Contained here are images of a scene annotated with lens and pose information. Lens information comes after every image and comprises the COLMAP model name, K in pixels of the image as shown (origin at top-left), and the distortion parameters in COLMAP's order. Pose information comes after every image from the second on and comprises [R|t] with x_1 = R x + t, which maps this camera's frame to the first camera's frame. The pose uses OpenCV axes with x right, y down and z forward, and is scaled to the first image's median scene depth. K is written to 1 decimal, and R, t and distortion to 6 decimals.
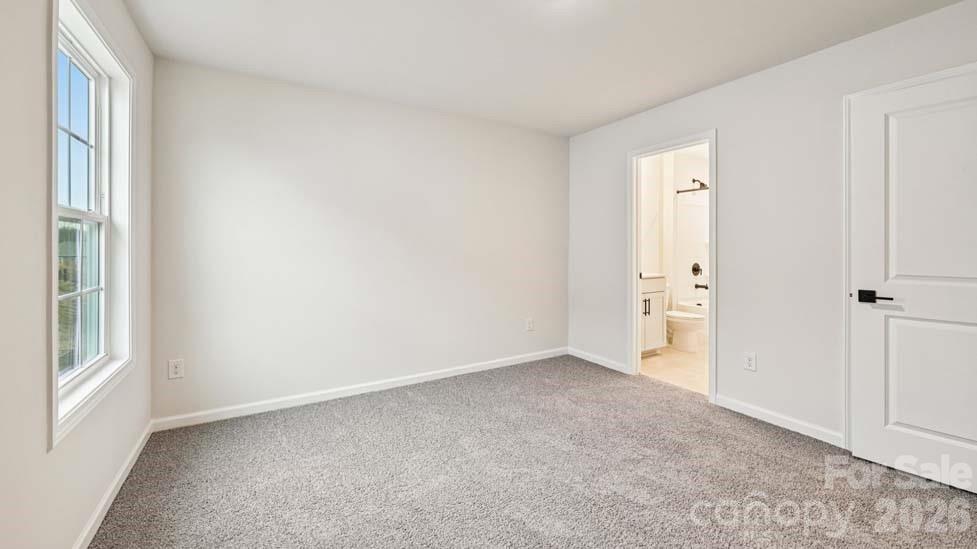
lens RADIAL K [[386.7, 0, 491.1], [0, 386.7, 249.3], [0, 0, 1]] dist [0.002018, 0.000168]
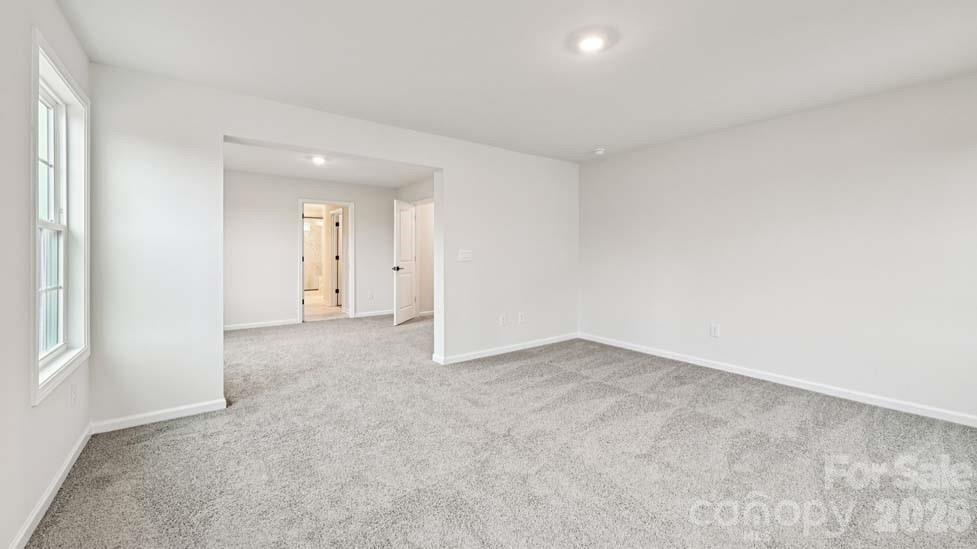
lens RADIAL K [[386.7, 0, 491.1], [0, 386.7, 249.3], [0, 0, 1]] dist [0.002018, 0.000168]
pose [[0.995306, -0.005309, 0.096630, 0.175148], [0.005875, 0.999967, -0.005575, 0.001387], [-0.096598, 0.006117, 0.995305, -0.288299]]
